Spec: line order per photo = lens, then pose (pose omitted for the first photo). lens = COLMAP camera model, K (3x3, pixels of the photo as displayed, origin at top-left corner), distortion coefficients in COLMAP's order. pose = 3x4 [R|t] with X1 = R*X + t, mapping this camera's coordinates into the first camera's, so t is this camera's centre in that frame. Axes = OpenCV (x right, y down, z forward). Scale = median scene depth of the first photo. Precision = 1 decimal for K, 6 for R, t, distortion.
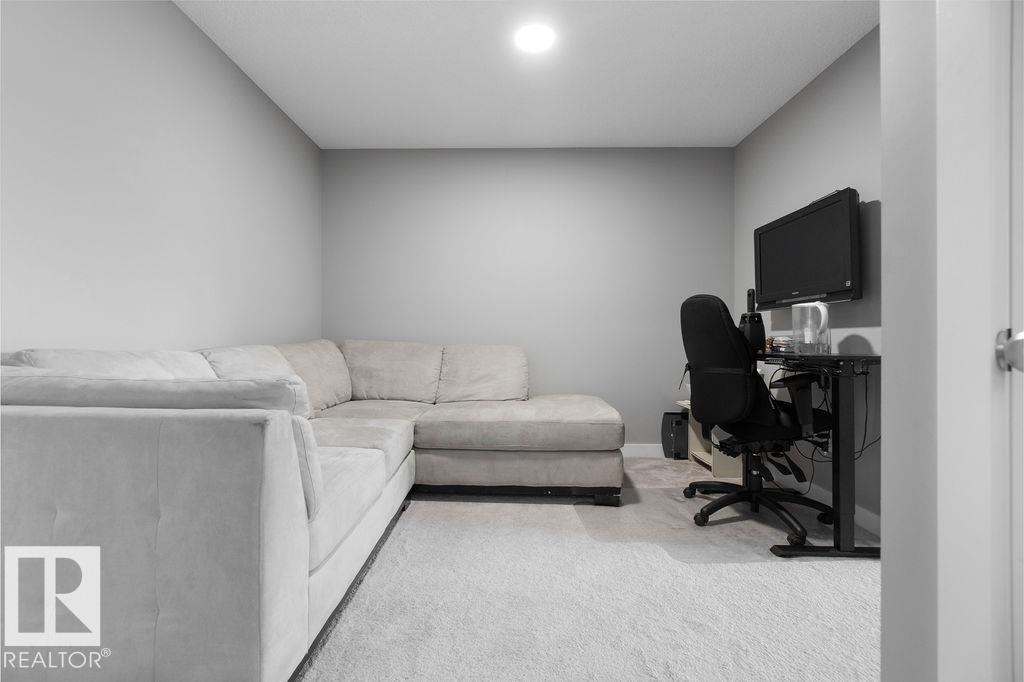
lens RADIAL K [[439.9, 0, 498.4], [0, 439.9, 335.6], [0, 0, 1]] dist [-0.008626, 0.004922]
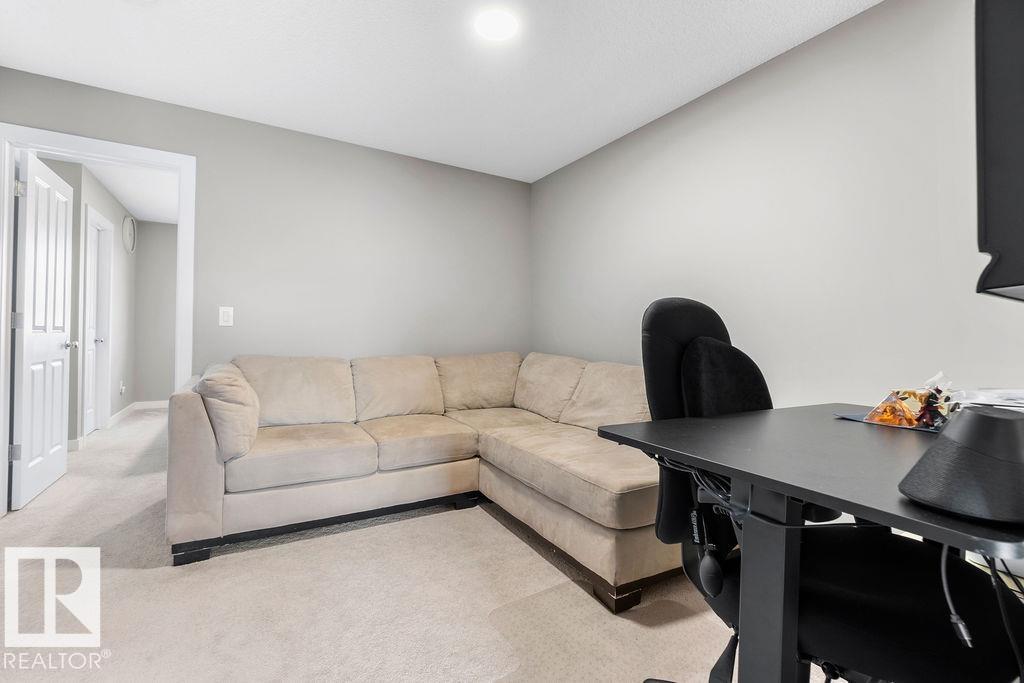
lens RADIAL K [[439.9, 0, 498.4], [0, 439.9, 336.1], [0, 0, 1]] dist [-0.008626, 0.004922]
pose [[0.518284, 0.003550, -0.855201, 0.762207], [-0.007326, 0.999973, -0.000289, -0.041980], [0.855177, 0.006415, 0.518296, 0.484673]]
